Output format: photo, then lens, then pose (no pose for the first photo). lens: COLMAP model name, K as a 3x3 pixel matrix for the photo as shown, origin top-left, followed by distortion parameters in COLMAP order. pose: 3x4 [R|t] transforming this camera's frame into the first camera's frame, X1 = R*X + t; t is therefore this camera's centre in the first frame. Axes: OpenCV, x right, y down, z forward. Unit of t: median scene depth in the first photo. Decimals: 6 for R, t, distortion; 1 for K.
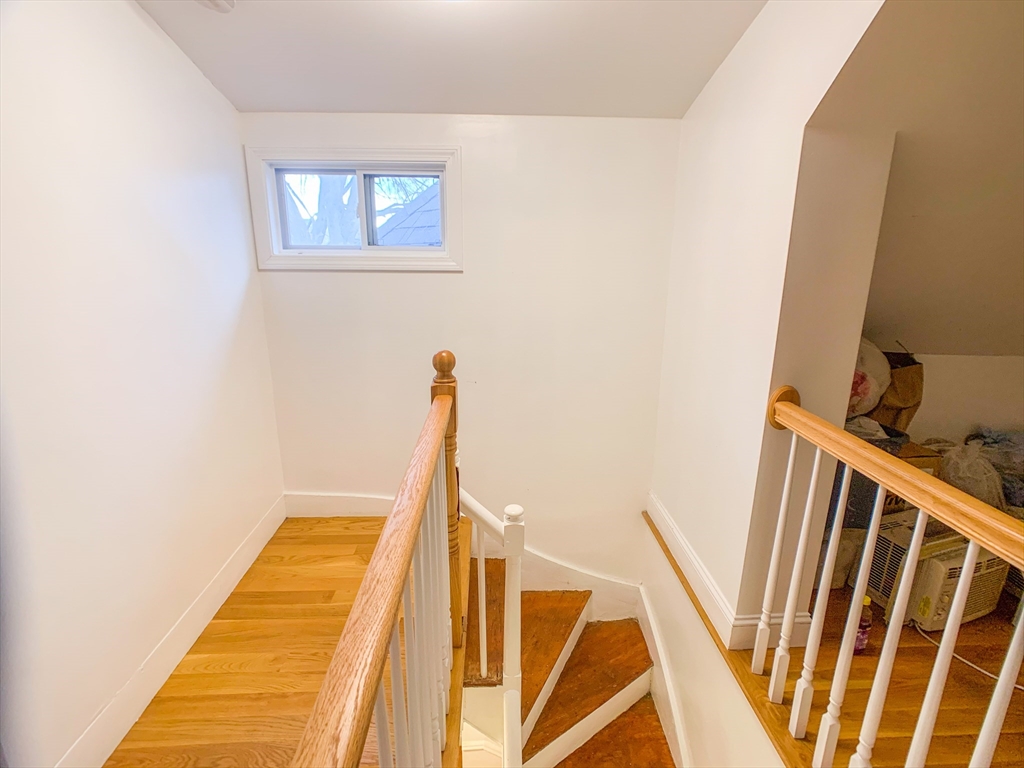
lens RADIAL K [[508.3, 0, 516.2], [0, 508.3, 377.8], [0, 0, 1]] dist [-0.023446, 0.010658]
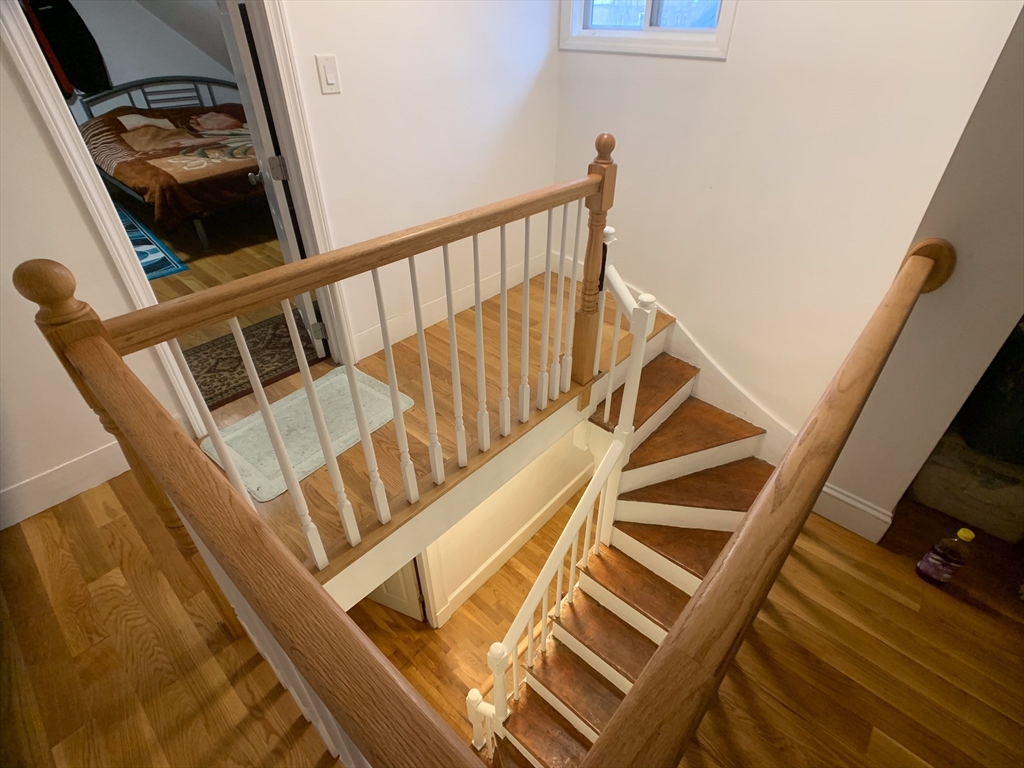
lens RADIAL K [[508.3, 0, 529.4], [0, 508.3, 380.8], [0, 0, 1]] dist [-0.023446, 0.010658]
pose [[0.710868, 0.407055, -0.573561, 0.491581], [-0.182324, 0.894275, 0.408694, 0.008963], [0.679282, -0.185954, 0.709927, -0.021723]]
